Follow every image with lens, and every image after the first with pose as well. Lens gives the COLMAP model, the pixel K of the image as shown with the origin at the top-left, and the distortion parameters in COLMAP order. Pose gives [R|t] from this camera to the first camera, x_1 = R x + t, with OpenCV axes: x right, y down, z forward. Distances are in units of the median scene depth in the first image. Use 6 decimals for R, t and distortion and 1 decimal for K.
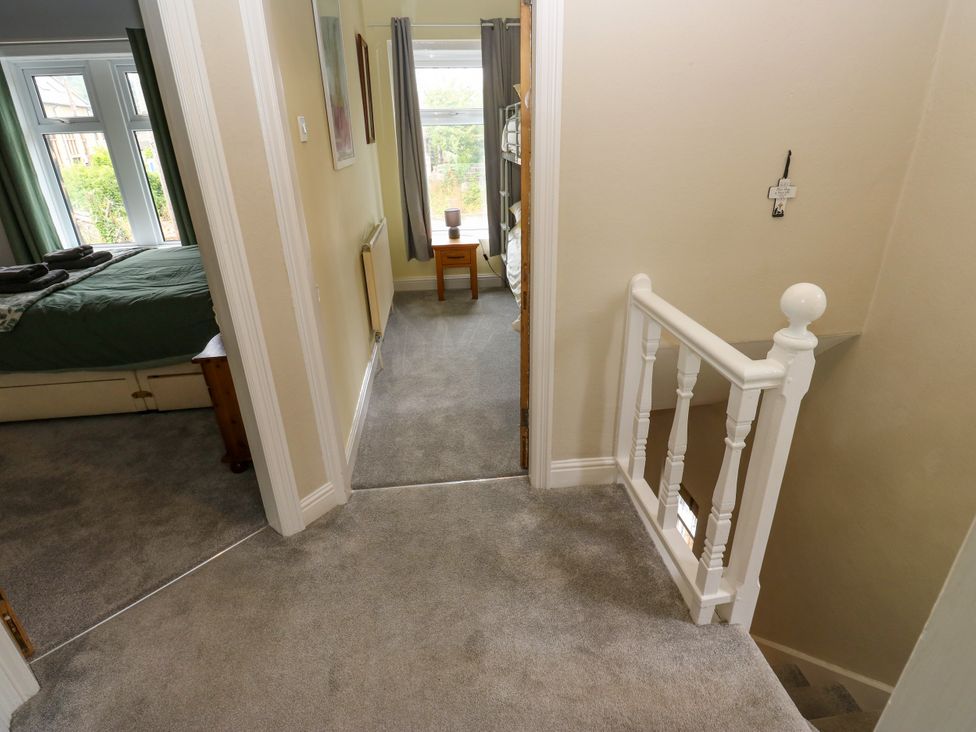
lens RADIAL K [[517.7, 0, 494.0], [0, 517.7, 368.8], [0, 0, 1]] dist [-0.013965, -0.004301]
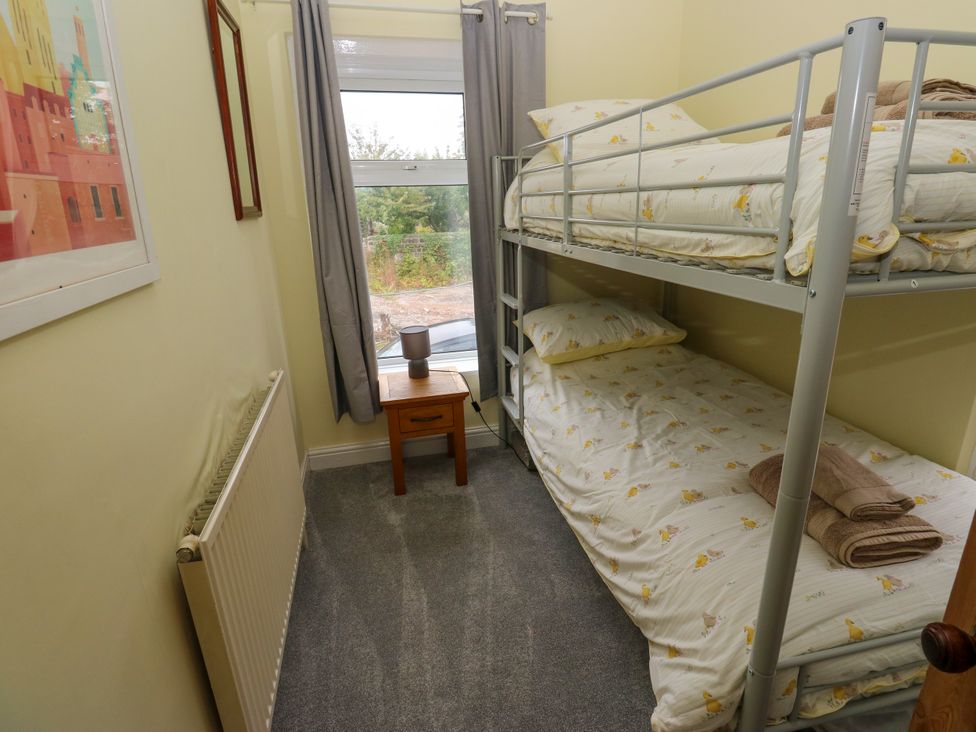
lens RADIAL K [[517.7, 0, 490.4], [0, 517.7, 364.1], [0, 0, 1]] dist [-0.013965, -0.004301]
pose [[0.991613, -0.045675, 0.120905, -0.069702], [0.060641, 0.990533, -0.123152, -0.200234], [-0.114136, 0.129450, 0.984995, 0.451589]]
